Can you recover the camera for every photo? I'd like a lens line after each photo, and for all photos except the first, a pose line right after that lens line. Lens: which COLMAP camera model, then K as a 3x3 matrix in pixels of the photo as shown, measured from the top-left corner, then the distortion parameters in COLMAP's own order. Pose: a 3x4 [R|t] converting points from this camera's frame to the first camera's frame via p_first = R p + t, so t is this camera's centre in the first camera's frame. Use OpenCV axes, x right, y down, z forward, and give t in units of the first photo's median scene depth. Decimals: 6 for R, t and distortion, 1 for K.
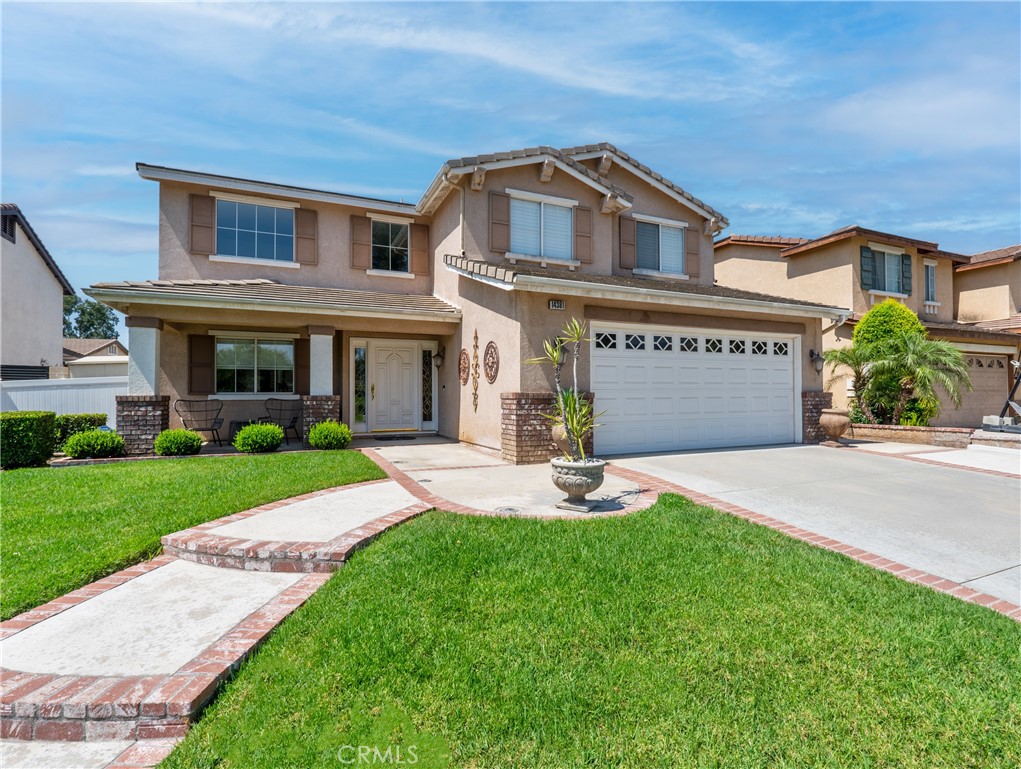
lens RADIAL K [[507.2, 0, 523.6], [0, 507.2, 381.9], [0, 0, 1]] dist [-0.008981, -0.000287]
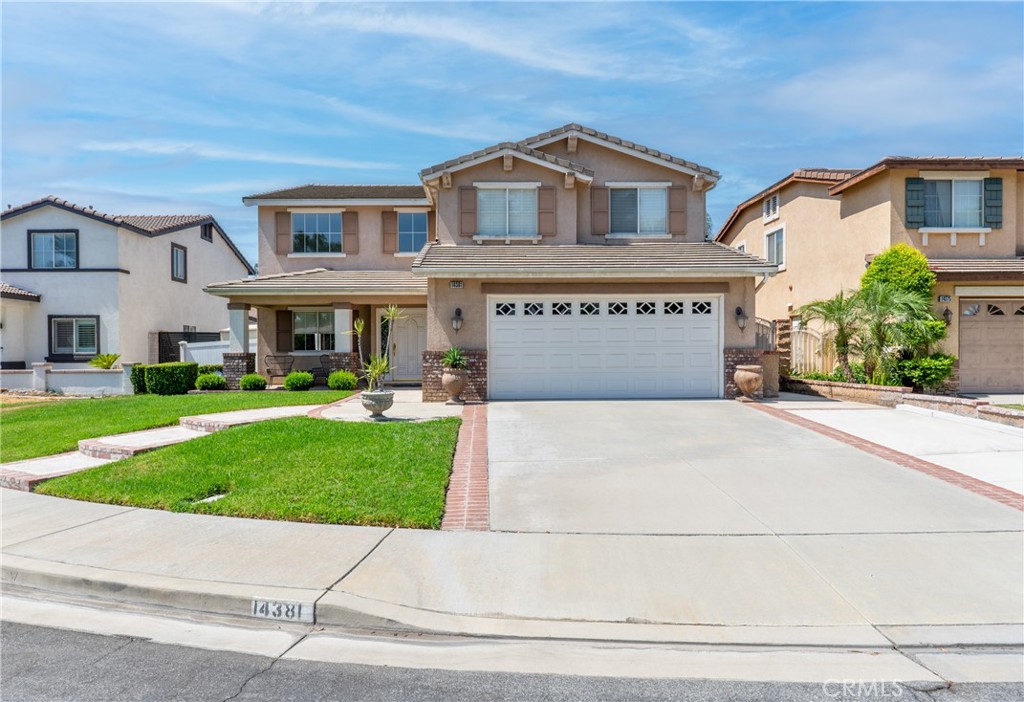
lens RADIAL K [[585.7, 0, 483.9], [0, 585.7, 352.0], [0, 0, 1]] dist [-0.004881, -0.003119]
pose [[0.910107, -0.000975, -0.414373, 0.575219], [0.012532, 0.999605, 0.025171, -0.009664], [0.414184, -0.028101, 0.909759, -0.283716]]
